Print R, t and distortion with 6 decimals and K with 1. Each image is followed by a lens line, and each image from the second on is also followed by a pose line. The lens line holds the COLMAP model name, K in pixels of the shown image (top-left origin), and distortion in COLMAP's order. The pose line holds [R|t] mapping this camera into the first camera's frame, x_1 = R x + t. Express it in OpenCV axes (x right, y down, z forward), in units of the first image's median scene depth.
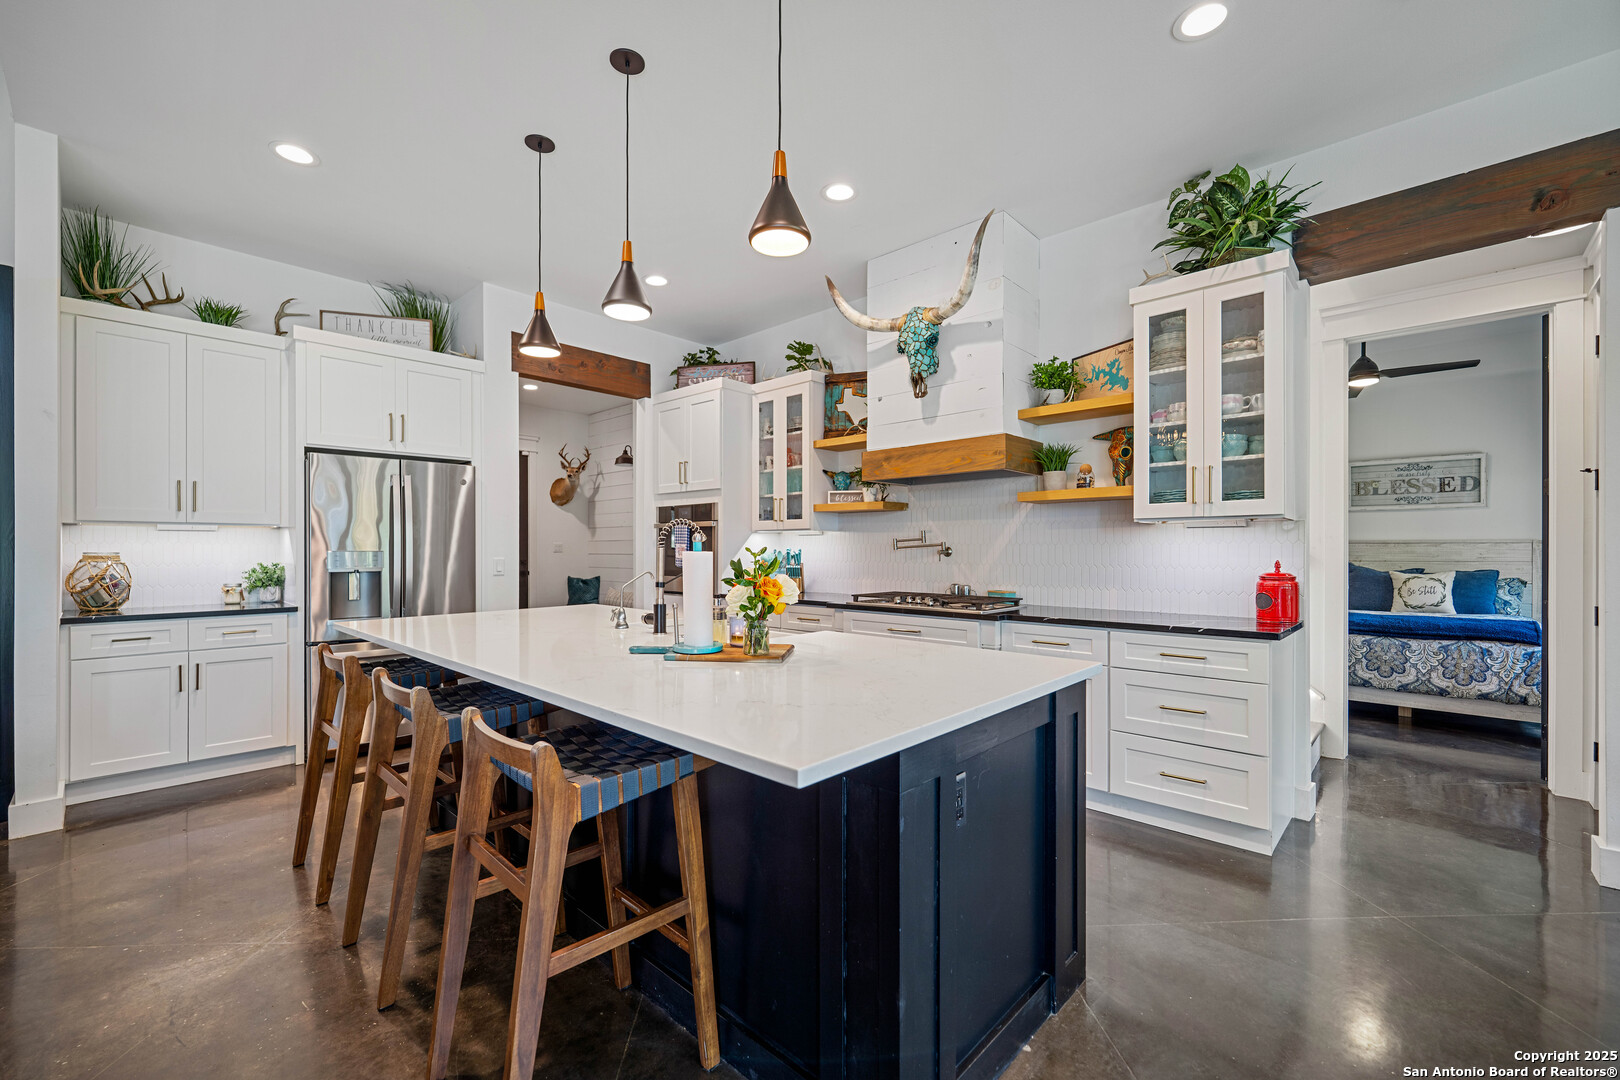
lens RADIAL K [[670.2, 0, 812.7], [0, 670.2, 550.9], [0, 0, 1]] dist [-0.002326, 0.000010]
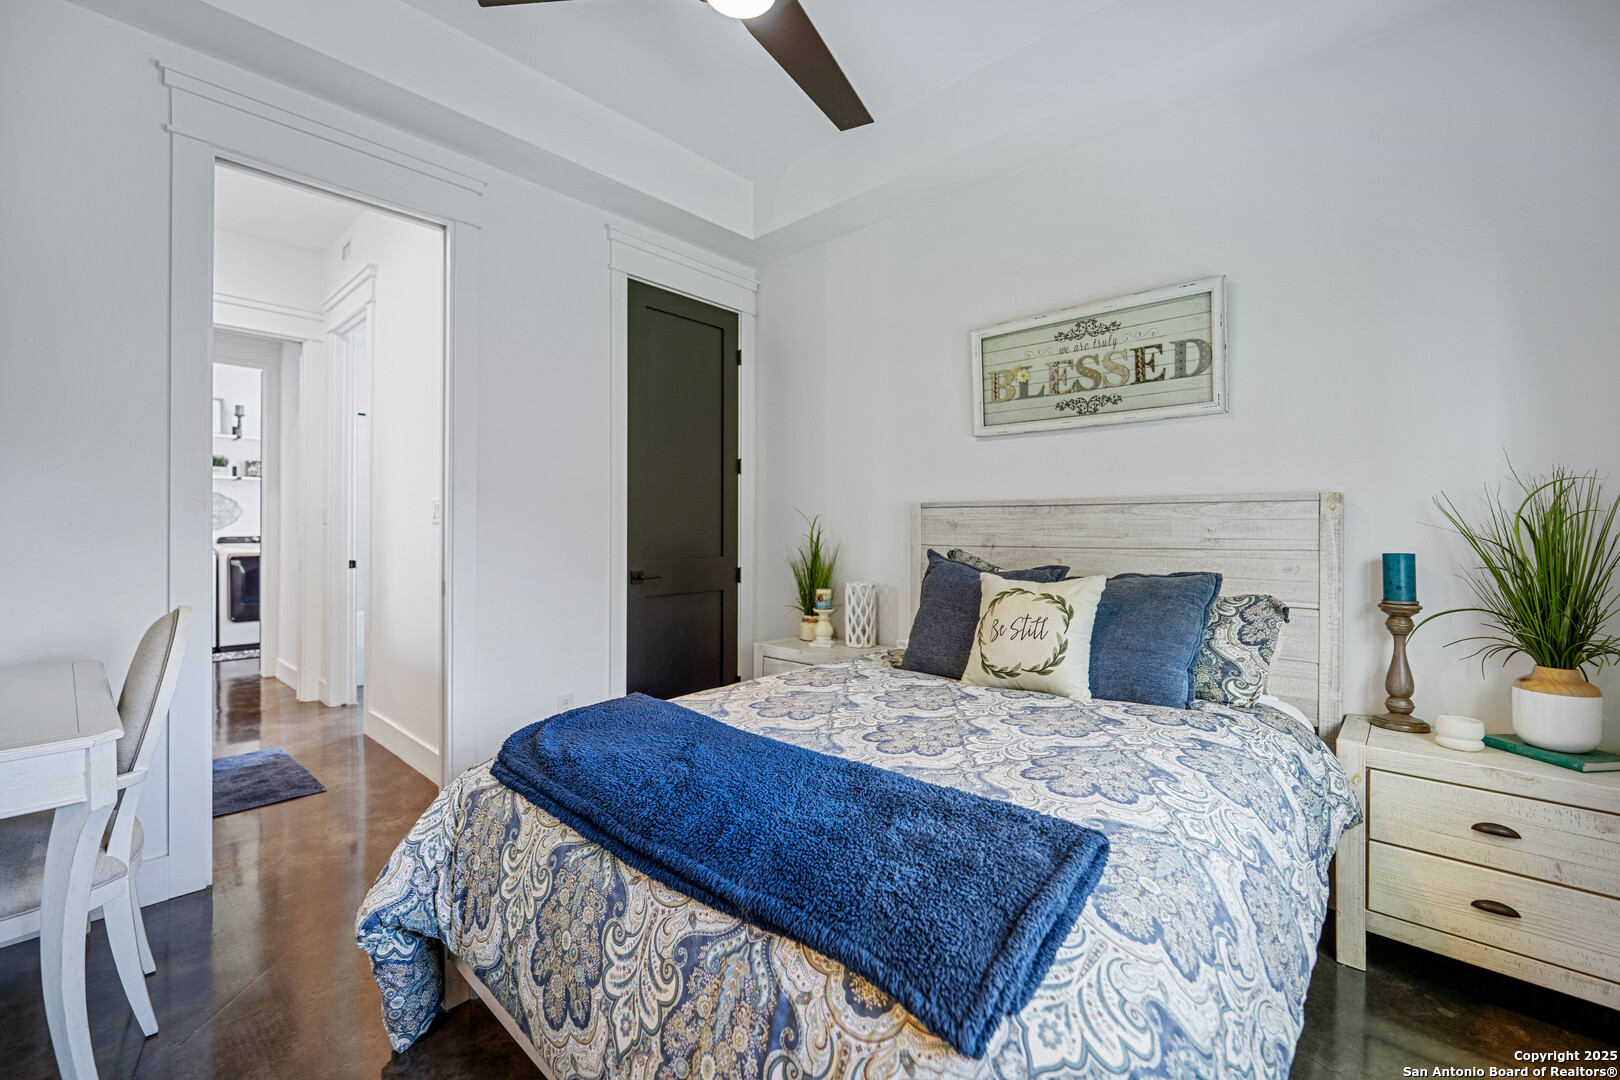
lens RADIAL K [[670.2, 0, 807.1], [0, 670.2, 531.9], [0, 0, 1]] dist [-0.002326, 0.000010]
pose [[0.999962, 0.002087, 0.008500, 0.741947], [-0.002112, 0.999994, 0.002914, 0.004858], [-0.008493, -0.002932, 0.999960, 0.591846]]
